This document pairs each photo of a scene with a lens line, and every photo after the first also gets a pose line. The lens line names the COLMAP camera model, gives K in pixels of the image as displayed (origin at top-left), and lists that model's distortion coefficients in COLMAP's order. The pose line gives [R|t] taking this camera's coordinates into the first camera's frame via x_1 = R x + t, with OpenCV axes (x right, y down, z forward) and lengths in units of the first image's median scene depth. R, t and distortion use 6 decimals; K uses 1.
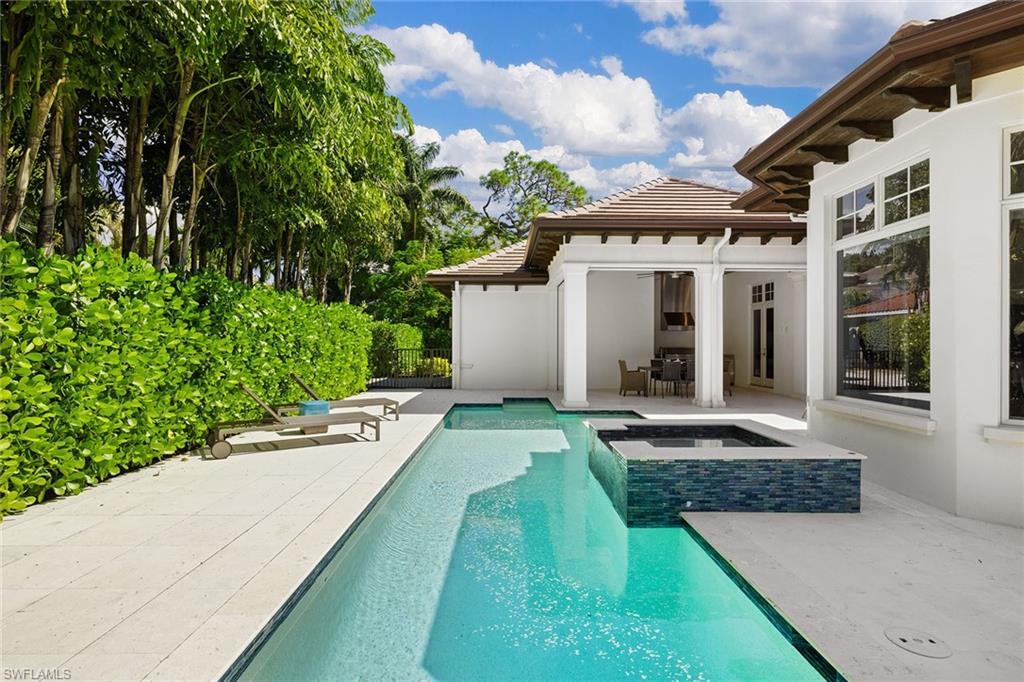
lens RADIAL K [[506.1, 0, 514.0], [0, 506.1, 341.9], [0, 0, 1]] dist [-0.002693, 0.000259]
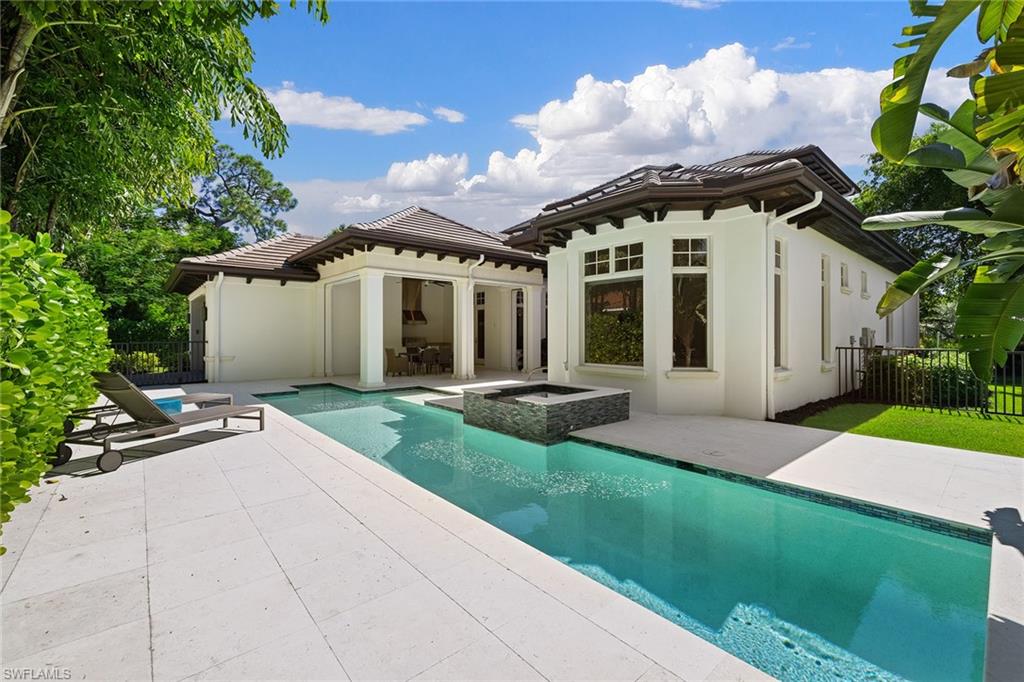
lens RADIAL K [[429.6, 0, 509.3], [0, 429.6, 330.5], [0, 0, 1]] dist [0.000811, 0.000158]
pose [[0.767391, 0.000733, 0.641179, -0.334537], [0.003421, 0.999980, -0.005238, -0.000525], [-0.641171, 0.006213, 0.767373, 0.005848]]
